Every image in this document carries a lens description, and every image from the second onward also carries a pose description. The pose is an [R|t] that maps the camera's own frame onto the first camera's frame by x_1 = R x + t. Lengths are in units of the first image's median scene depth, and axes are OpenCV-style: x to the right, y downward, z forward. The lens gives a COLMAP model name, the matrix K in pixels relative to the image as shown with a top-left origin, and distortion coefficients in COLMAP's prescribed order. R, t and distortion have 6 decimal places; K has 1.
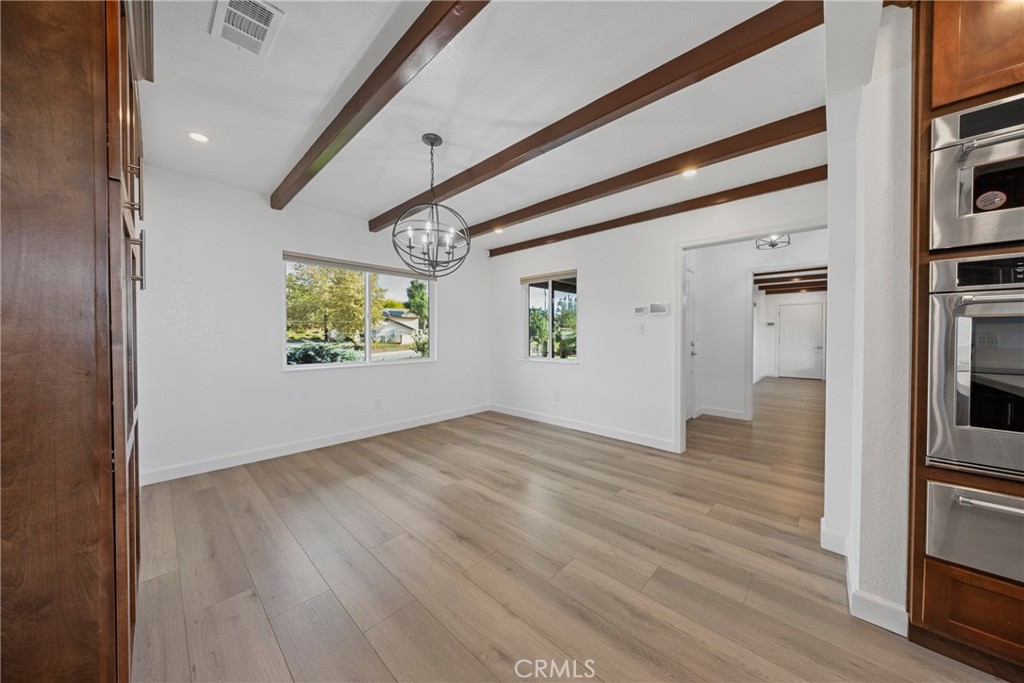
lens RADIAL K [[338.4, 0, 508.6], [0, 338.4, 338.5], [0, 0, 1]] dist [-0.001761, -0.000100]
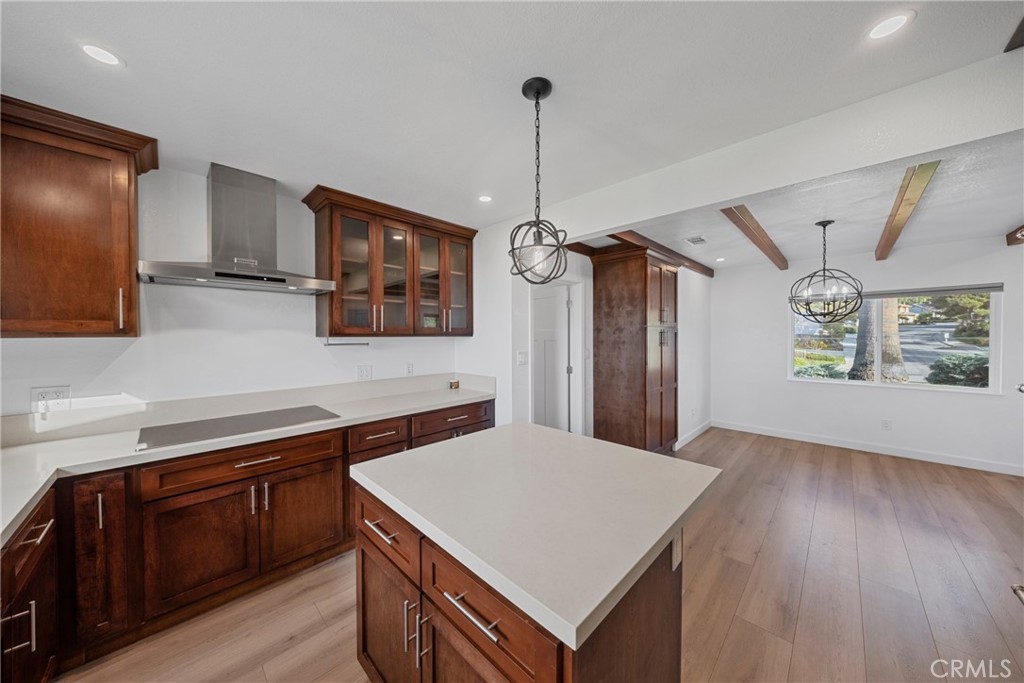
lens RADIAL K [[342.7, 0, 510.6], [0, 342.7, 337.8], [0, 0, 1]] dist [0.001064, 0.000185]
pose [[-0.007501, 0.007847, -0.999941, 0.988906], [-0.006820, 0.999946, 0.007898, -0.107207], [0.999949, 0.006879, -0.007447, -0.212240]]
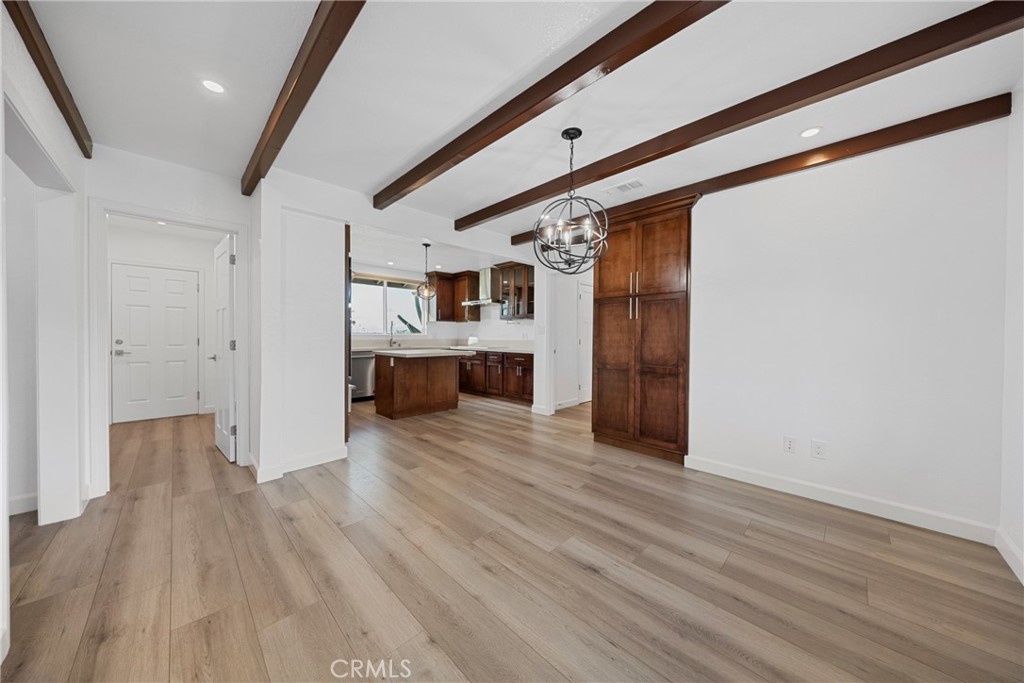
lens RADIAL K [[338.4, 0, 508.6], [0, 338.4, 338.5], [0, 0, 1]] dist [-0.001761, -0.000100]
pose [[-0.999509, -0.007243, 0.030498, -0.064380], [-0.006668, 0.999799, 0.018896, -0.012135], [-0.030629, 0.018683, -0.999356, 1.675072]]
